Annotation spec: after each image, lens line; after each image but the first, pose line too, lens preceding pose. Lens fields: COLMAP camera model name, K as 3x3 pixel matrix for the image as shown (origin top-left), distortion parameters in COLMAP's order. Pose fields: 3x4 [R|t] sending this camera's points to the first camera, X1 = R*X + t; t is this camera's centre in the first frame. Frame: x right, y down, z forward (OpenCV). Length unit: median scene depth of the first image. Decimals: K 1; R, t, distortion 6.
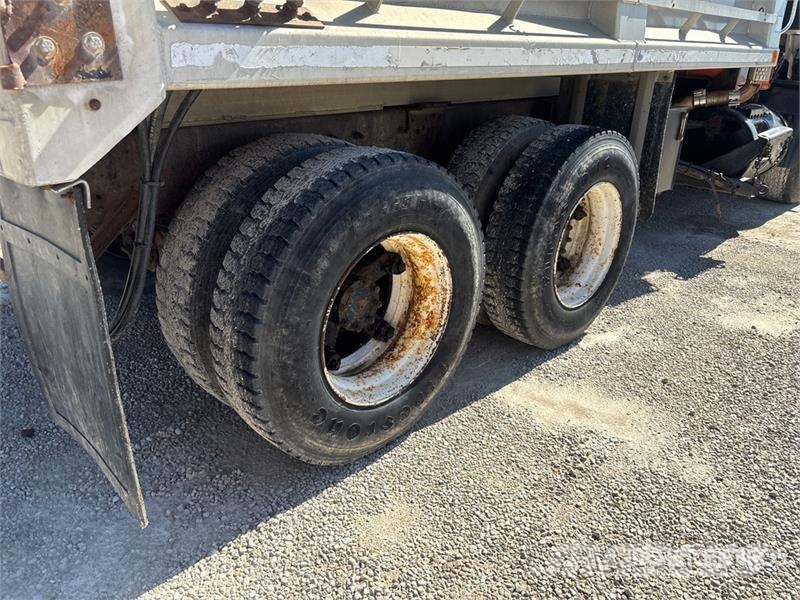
lens RADIAL K [[591.6, 0, 400.0], [0, 591.6, 300.0], [0, 0, 1]] dist [0.051679, -0.071674]
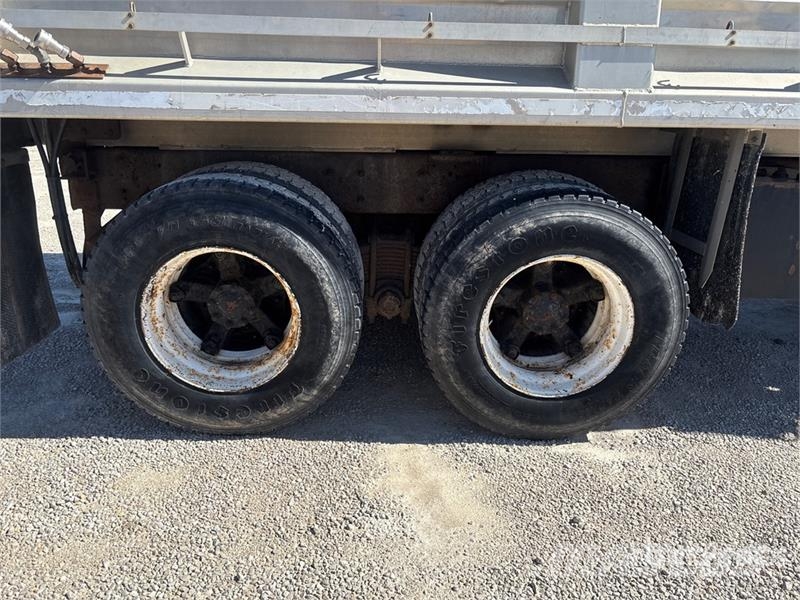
lens RADIAL K [[591.6, 0, 400.0], [0, 591.6, 300.0], [0, 0, 1]] dist [0.051679, -0.071674]
pose [[0.734914, 0.221928, -0.640820, 0.818585], [-0.270393, 0.962470, 0.023225, -0.107033], [0.621924, 0.156205, 0.767340, 0.264858]]
